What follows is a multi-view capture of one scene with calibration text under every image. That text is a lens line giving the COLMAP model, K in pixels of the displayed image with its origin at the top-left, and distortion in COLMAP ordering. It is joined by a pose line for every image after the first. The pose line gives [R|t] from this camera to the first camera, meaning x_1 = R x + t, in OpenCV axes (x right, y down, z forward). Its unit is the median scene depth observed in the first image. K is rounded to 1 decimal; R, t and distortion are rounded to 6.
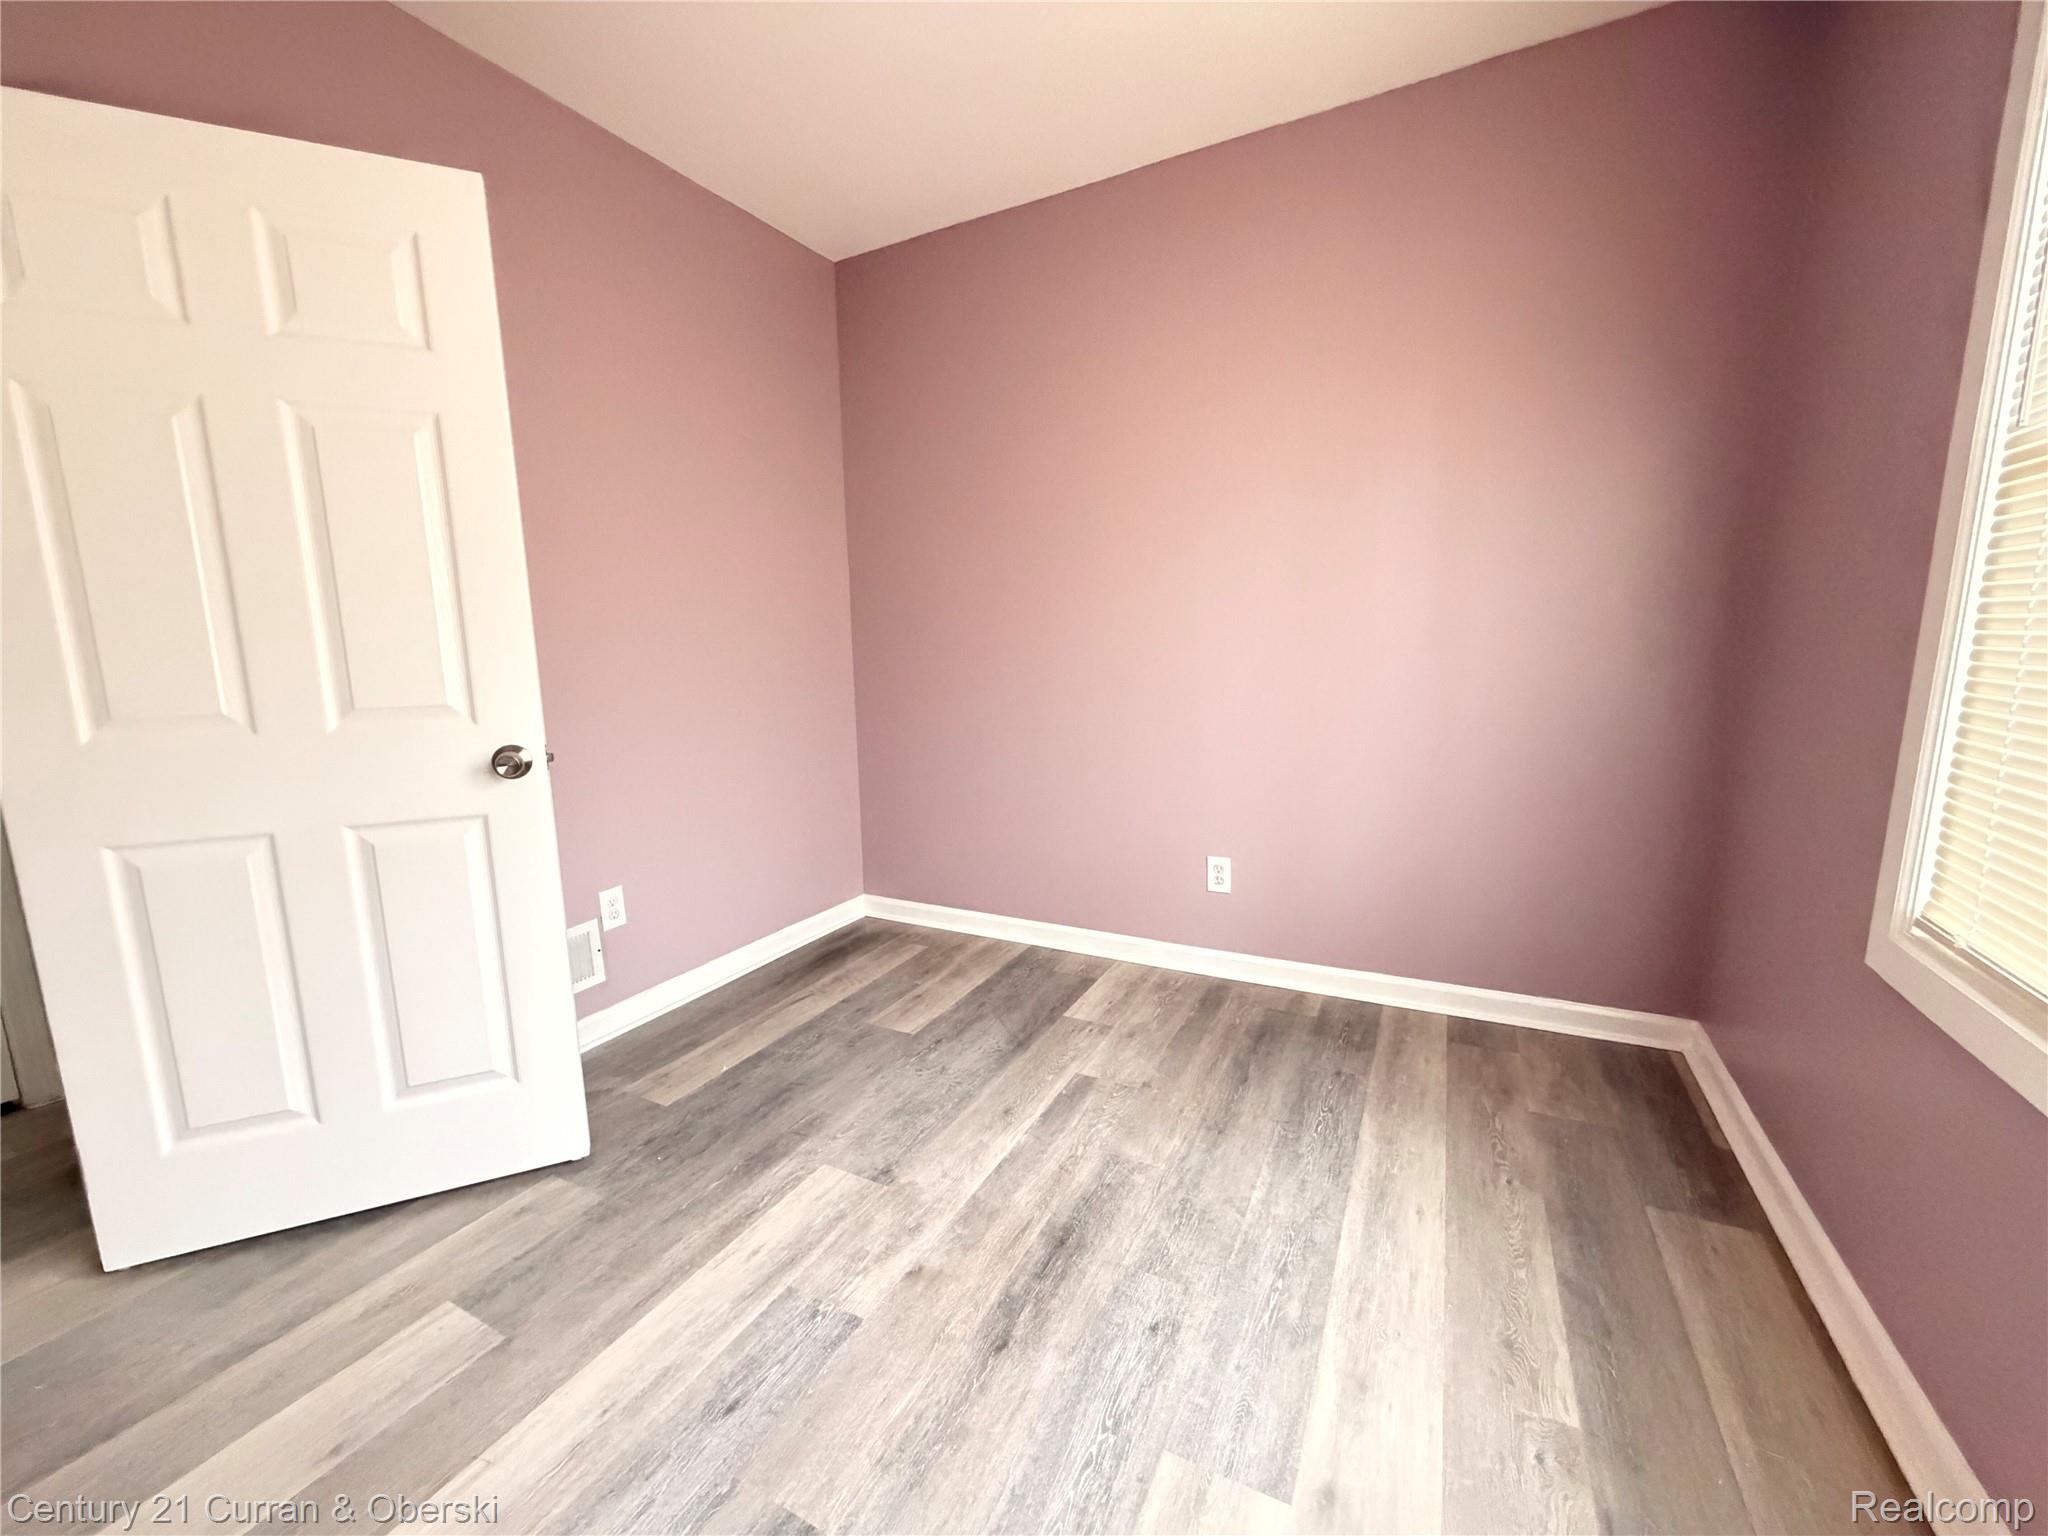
lens RADIAL K [[811.4, 0, 1015.8], [0, 811.4, 761.9], [0, 0, 1]] dist [0.001939, 0.000498]
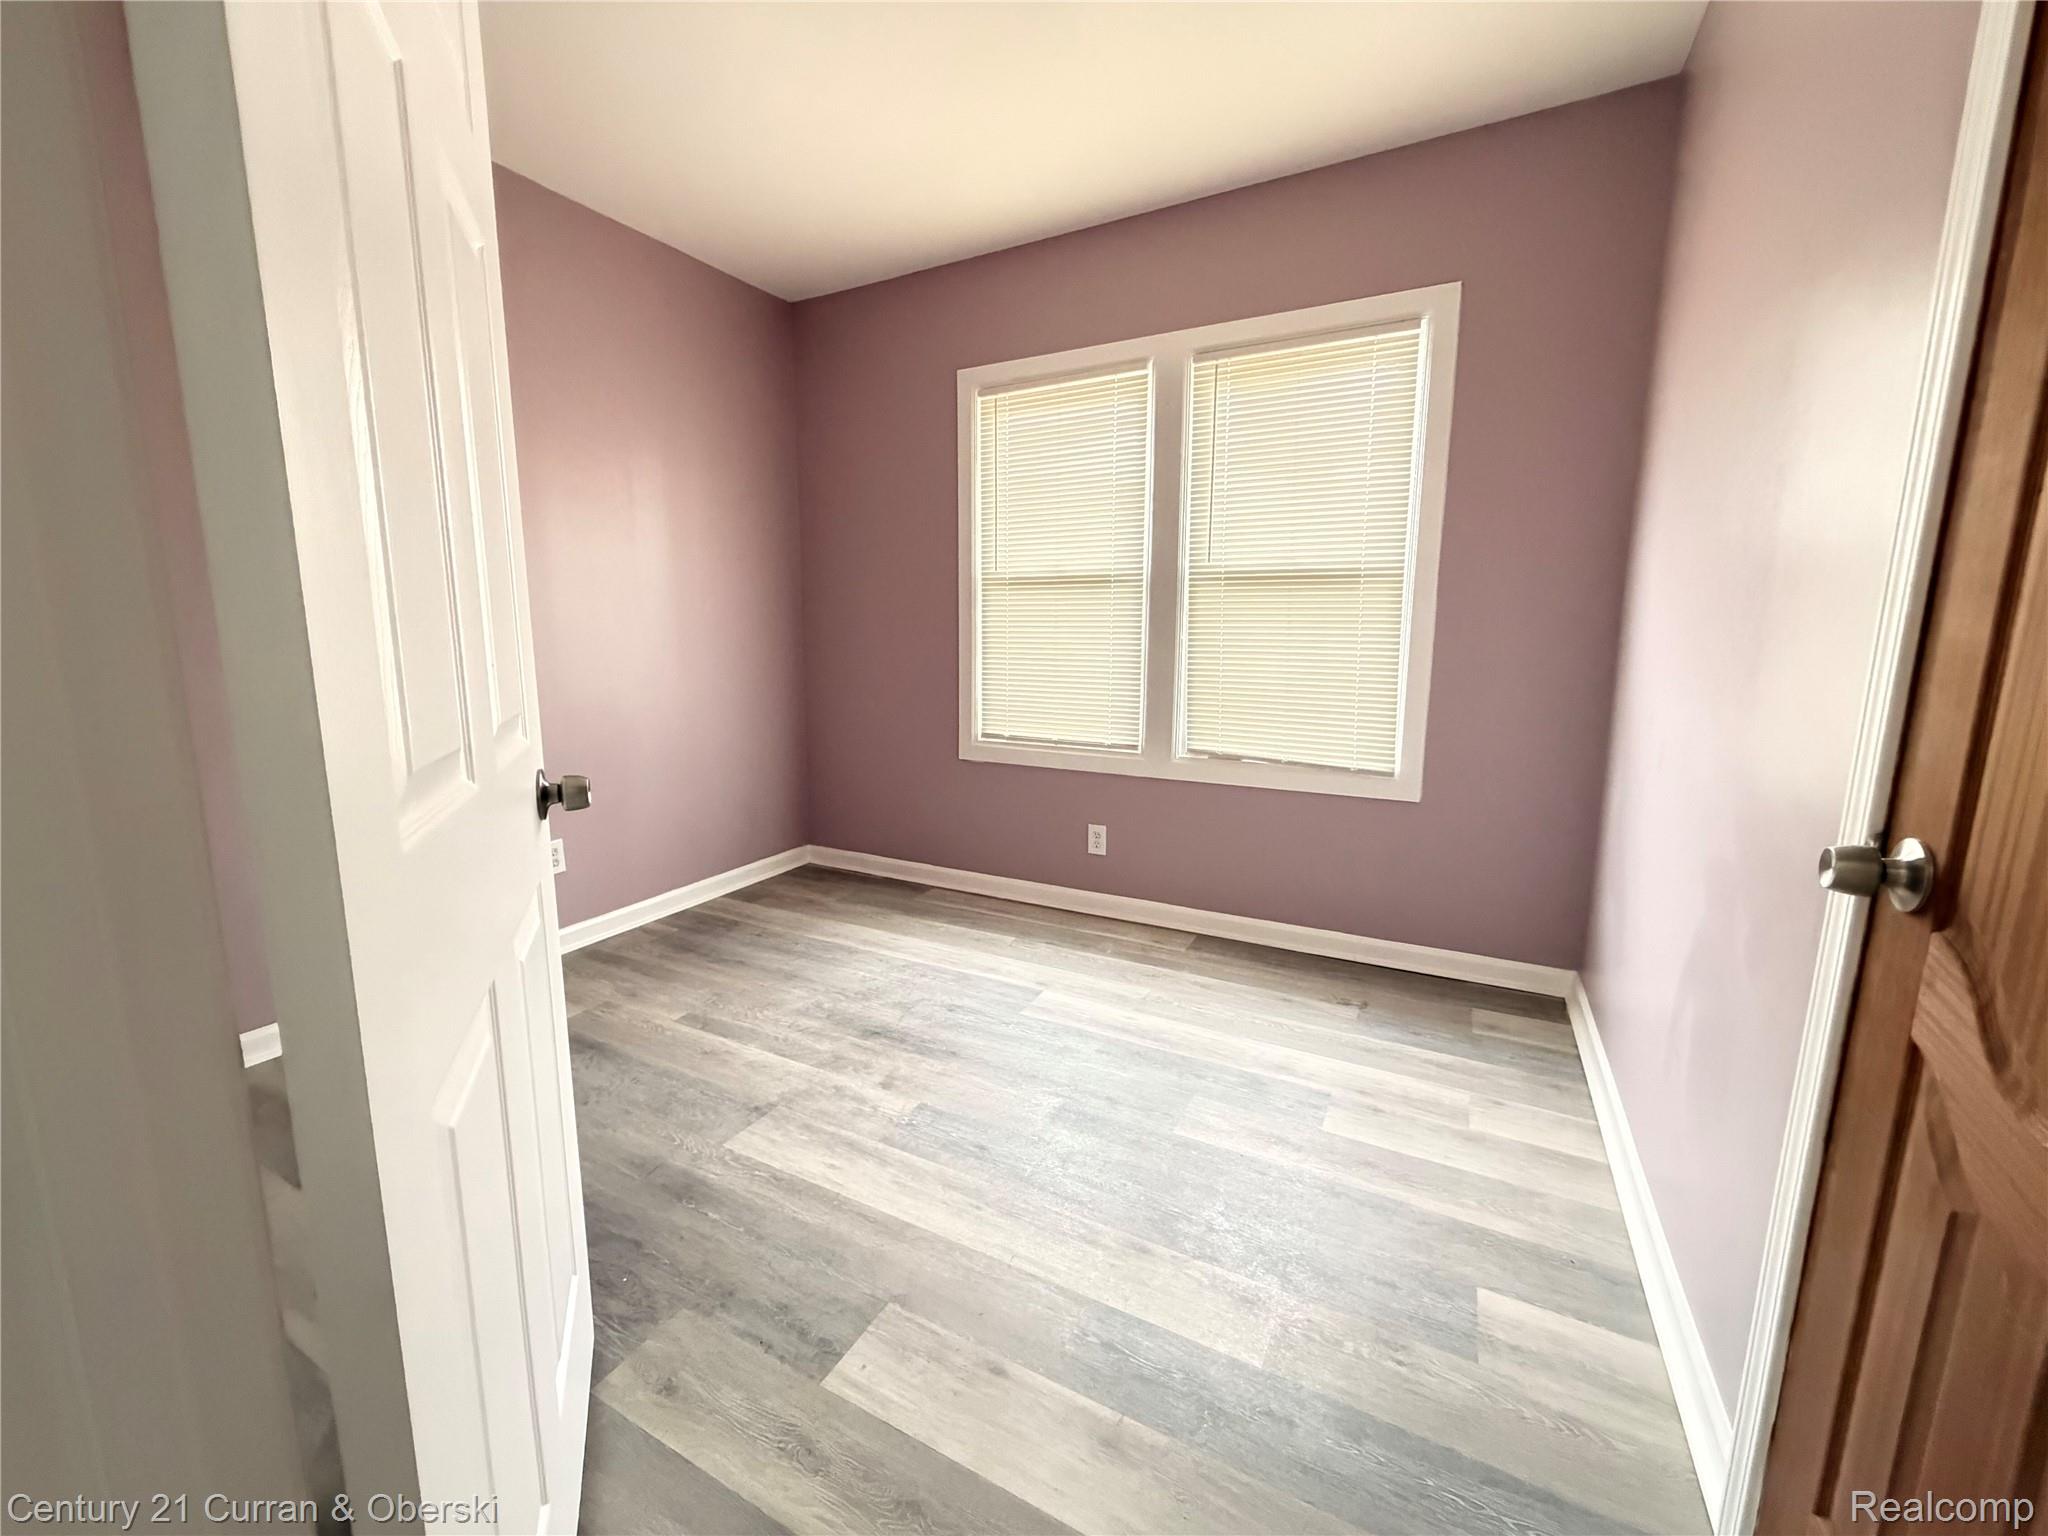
lens RADIAL K [[811.4, 0, 1015.8], [0, 811.4, 761.9], [0, 0, 1]] dist [0.001939, 0.000498]
pose [[0.013595, -0.137574, 0.990398, -1.241009], [0.146662, 0.980052, 0.134124, -0.056310], [-0.989093, 0.143430, 0.033500, 0.572705]]
